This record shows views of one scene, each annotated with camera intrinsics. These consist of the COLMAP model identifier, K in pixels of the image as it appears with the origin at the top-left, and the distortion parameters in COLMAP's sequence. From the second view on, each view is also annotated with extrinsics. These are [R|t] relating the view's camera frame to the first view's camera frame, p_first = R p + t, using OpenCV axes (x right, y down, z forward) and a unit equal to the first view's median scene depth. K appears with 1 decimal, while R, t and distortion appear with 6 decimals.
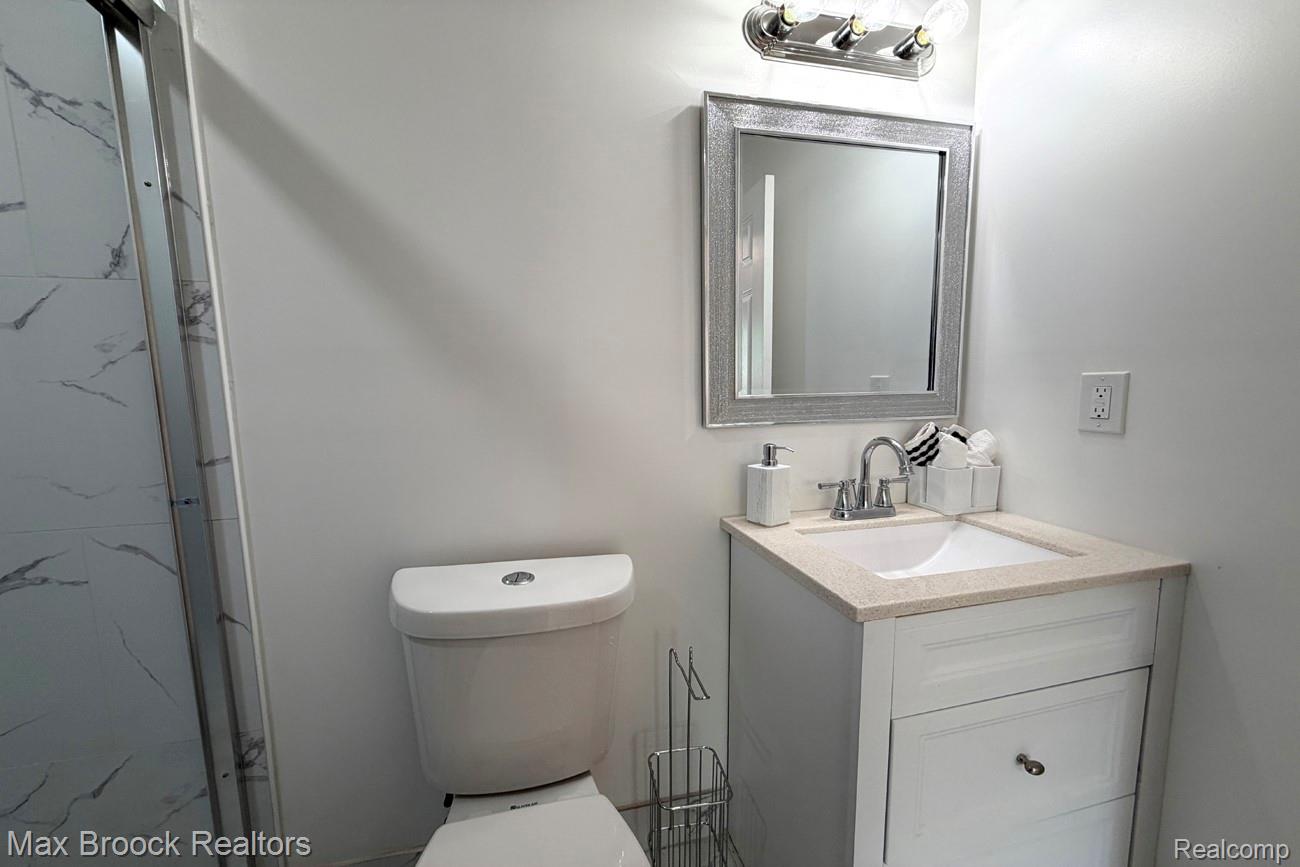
lens RADIAL K [[516.9, 0, 648.3], [0, 516.9, 451.9], [0, 0, 1]] dist [-0.000510, 0.000272]
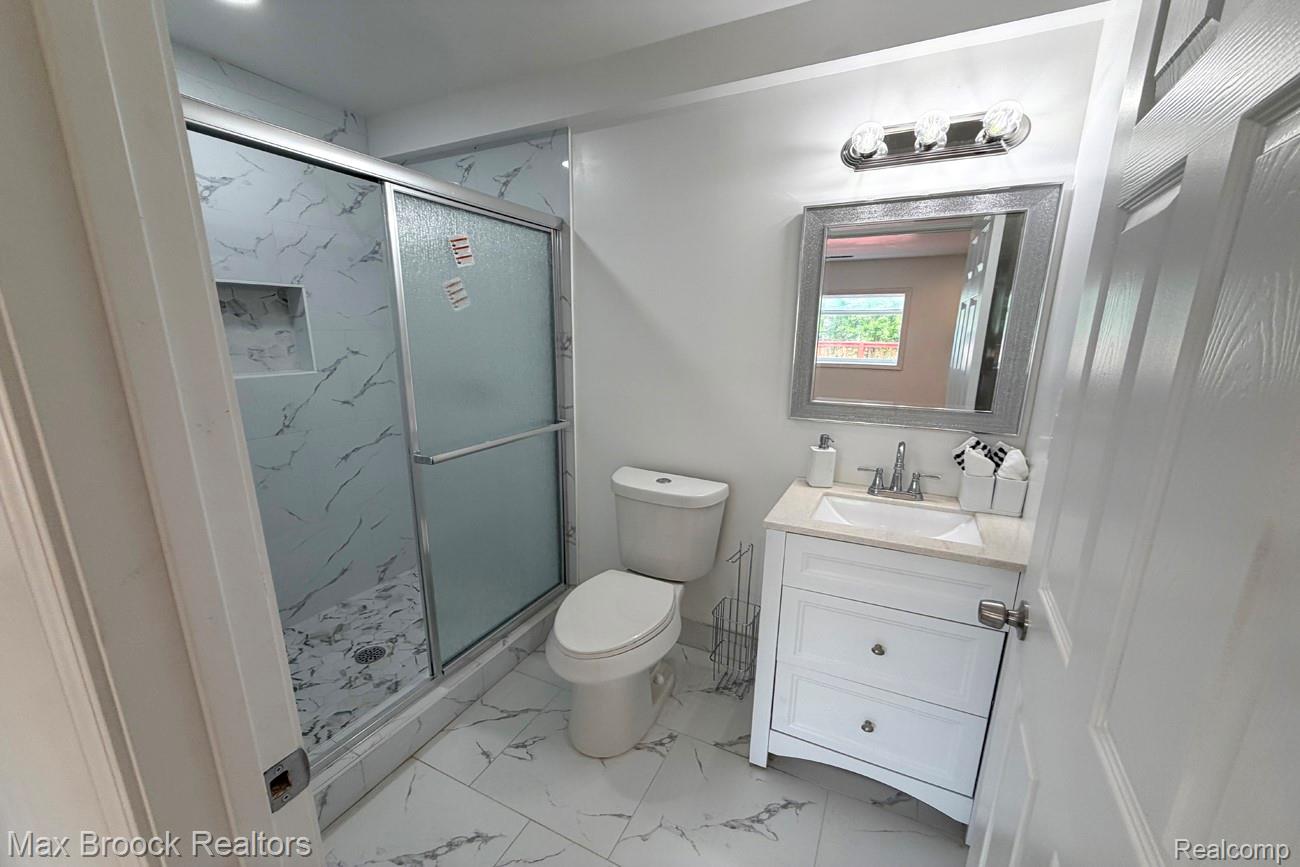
lens RADIAL K [[515.9, 0, 645.8], [0, 515.9, 459.8], [0, 0, 1]] dist [-0.001065, -0.000108]
pose [[0.766142, 0.178924, -0.617262, 0.891933], [-0.107049, 0.982574, 0.151948, -0.132898], [0.633693, -0.050336, 0.771945, -0.587097]]
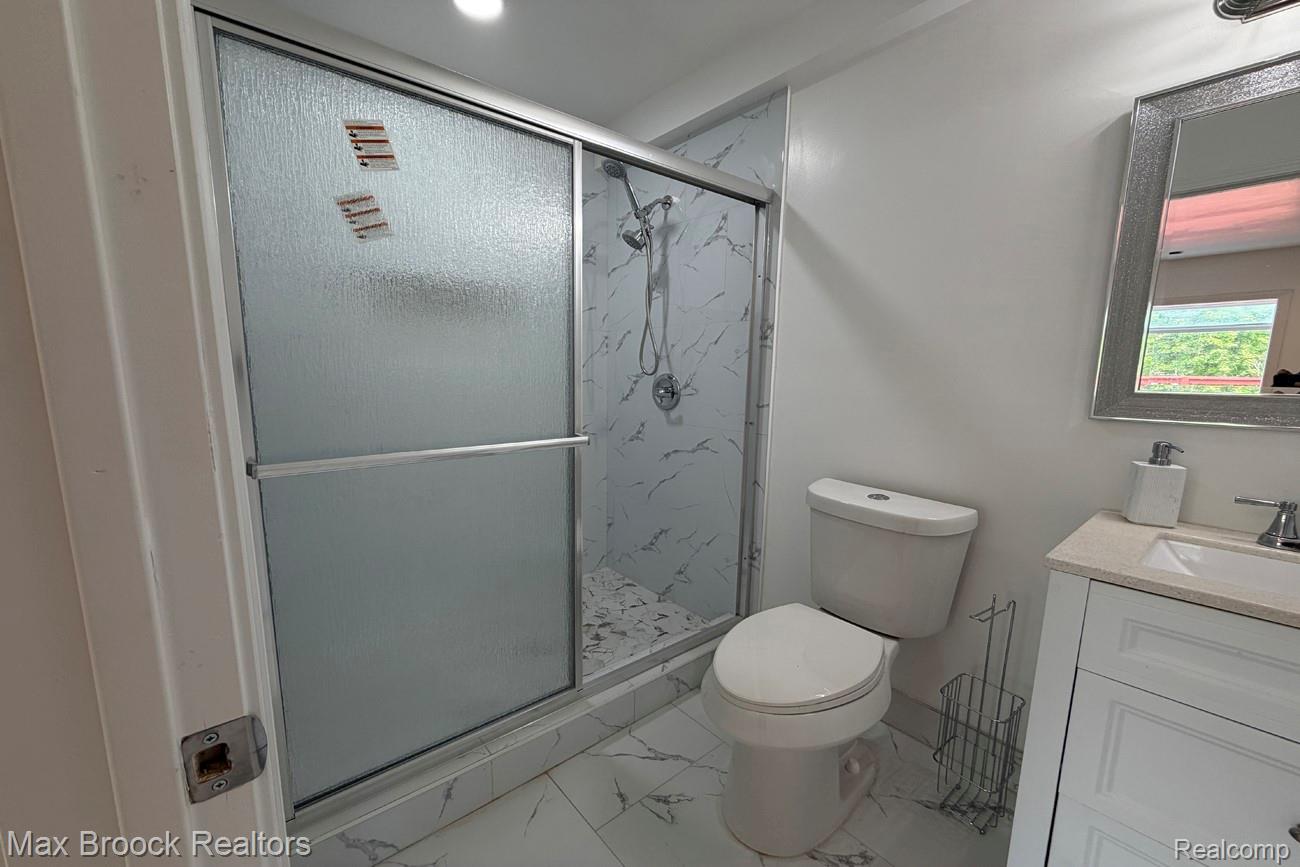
lens RADIAL K [[516.9, 0, 648.3], [0, 516.9, 451.9], [0, 0, 1]] dist [-0.000510, 0.000272]
pose [[0.449933, 0.161081, -0.878415, 0.739922], [-0.140065, 0.984154, 0.108728, 0.036814], [0.882010, 0.074115, 0.465365, -0.326688]]
